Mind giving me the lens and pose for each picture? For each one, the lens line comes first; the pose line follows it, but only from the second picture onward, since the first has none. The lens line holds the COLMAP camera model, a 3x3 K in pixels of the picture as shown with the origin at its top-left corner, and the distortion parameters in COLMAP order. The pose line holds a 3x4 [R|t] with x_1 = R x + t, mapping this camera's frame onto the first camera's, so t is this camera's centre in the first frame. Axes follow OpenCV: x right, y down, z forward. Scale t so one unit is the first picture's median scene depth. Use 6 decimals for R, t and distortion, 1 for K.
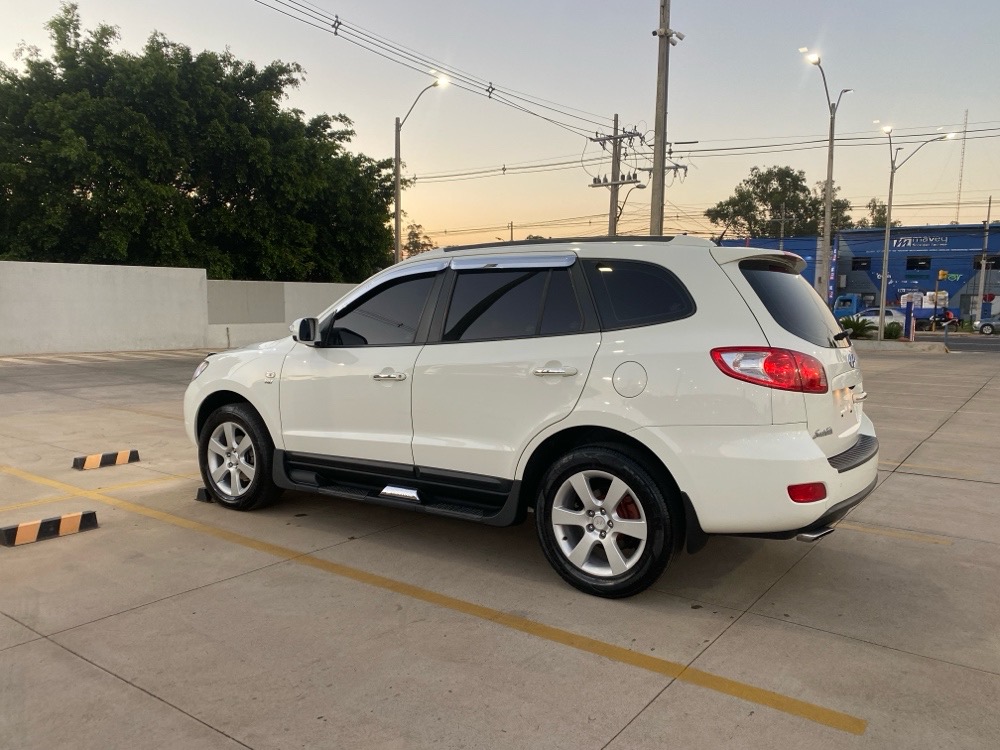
lens RADIAL K [[772.6, 0, 500.0], [0, 772.6, 375.0], [0, 0, 1]] dist [-0.033502, 0.006209]
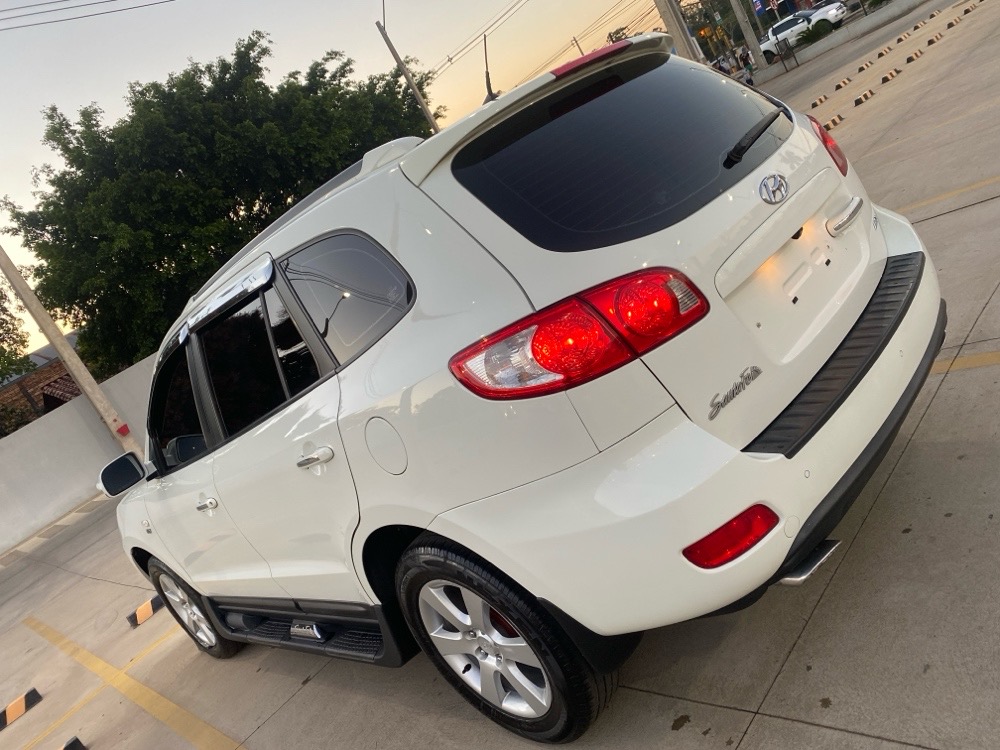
lens RADIAL K [[772.6, 0, 500.0], [0, 772.6, 375.0], [0, 0, 1]] dist [-0.033502, 0.006209]
pose [[0.848693, -0.445288, -0.285376, 0.072350], [0.491855, 0.862864, 0.116378, -0.010966], [0.194419, -0.239132, 0.951324, 0.081511]]
